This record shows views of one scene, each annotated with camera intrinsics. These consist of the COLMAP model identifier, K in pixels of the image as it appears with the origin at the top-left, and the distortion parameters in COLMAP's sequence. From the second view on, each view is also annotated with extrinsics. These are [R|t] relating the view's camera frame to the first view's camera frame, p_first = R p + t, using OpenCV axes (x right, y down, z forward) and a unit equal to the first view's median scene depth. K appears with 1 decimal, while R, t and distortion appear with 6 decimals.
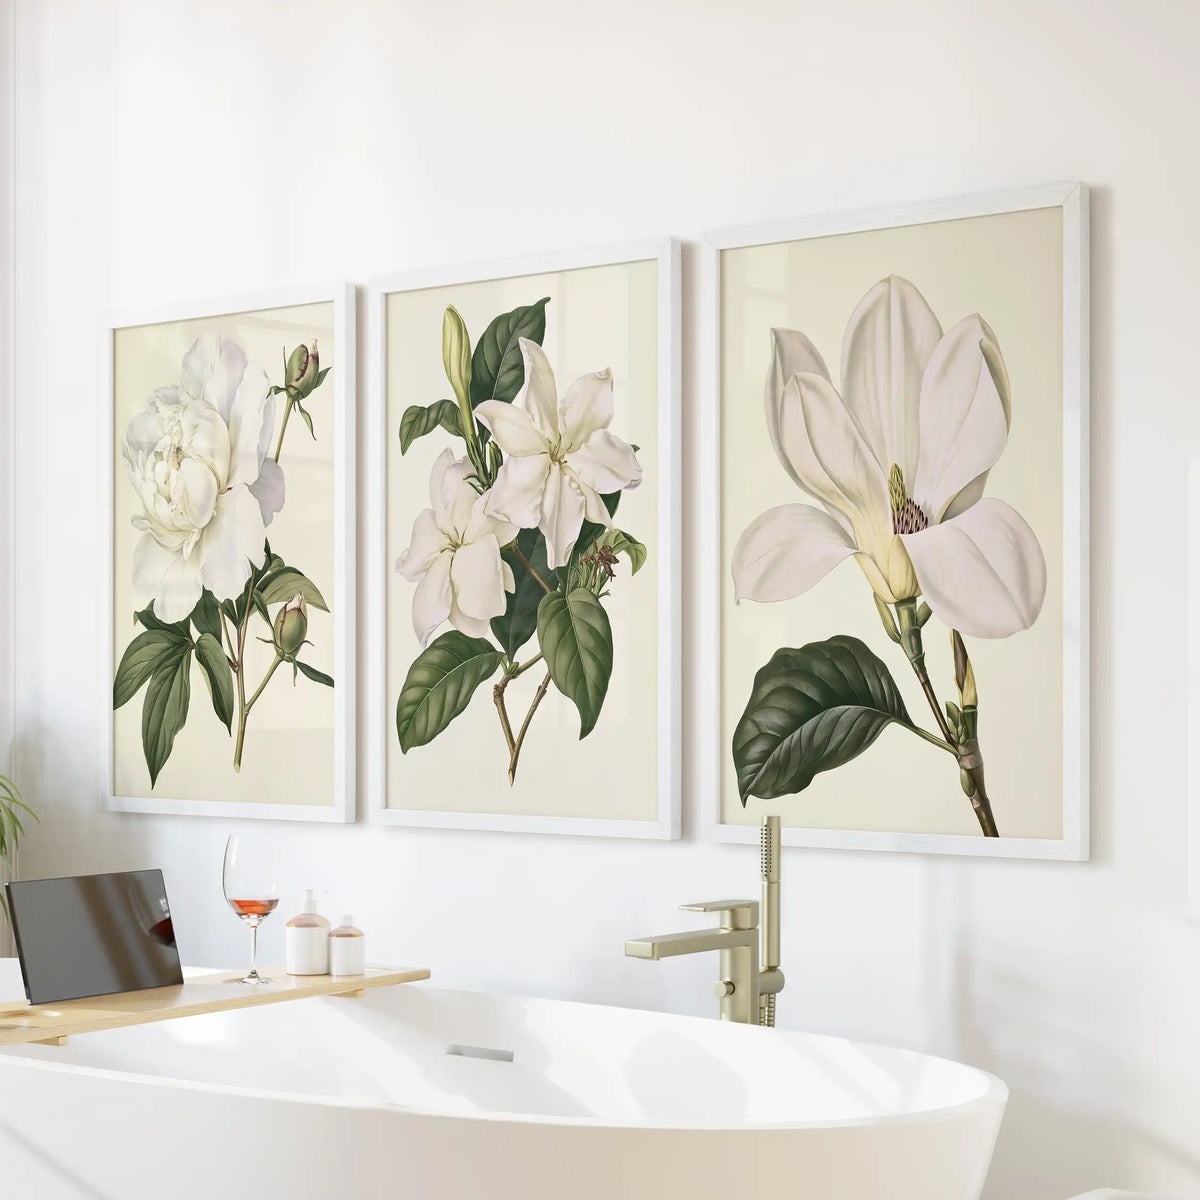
lens RADIAL K [[5176.8, 0, 600.0], [0, 5176.8, 600.0], [0, 0, 1]] dist [-0.049486, 0.029754]
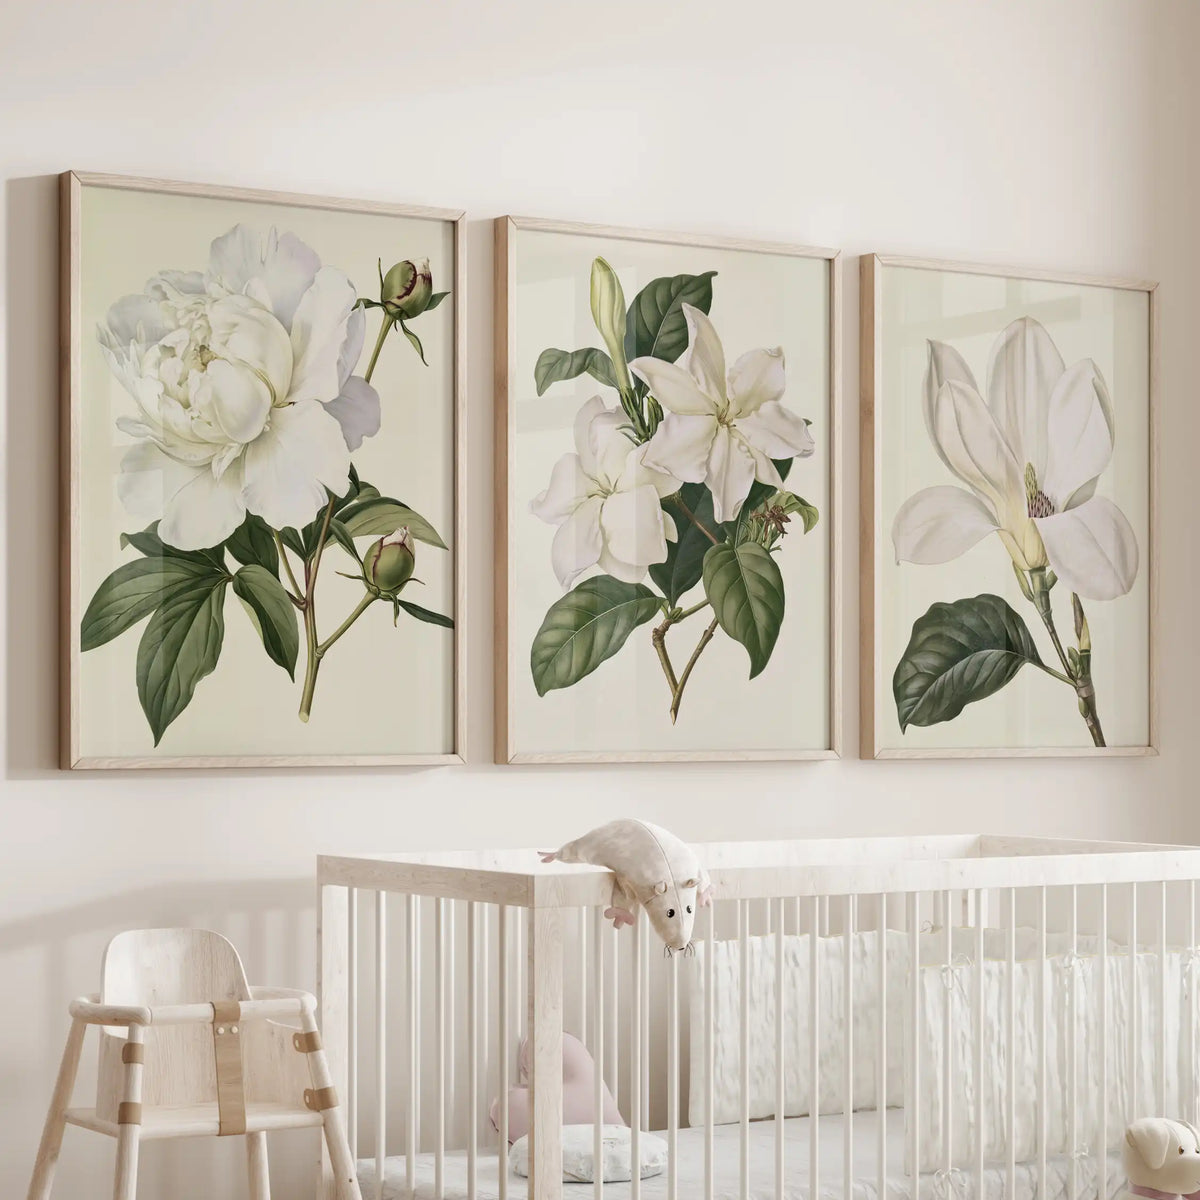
lens RADIAL K [[5176.8, 0, 600.0], [0, 5176.8, 600.0], [0, 0, 1]] dist [-0.049486, 0.029754]
pose [[-0.298553, 0.001378, 0.954392, -1.007037], [-0.028714, 0.999533, -0.010425, 0.021558], [-0.953961, -0.030517, -0.298374, 1.306541]]
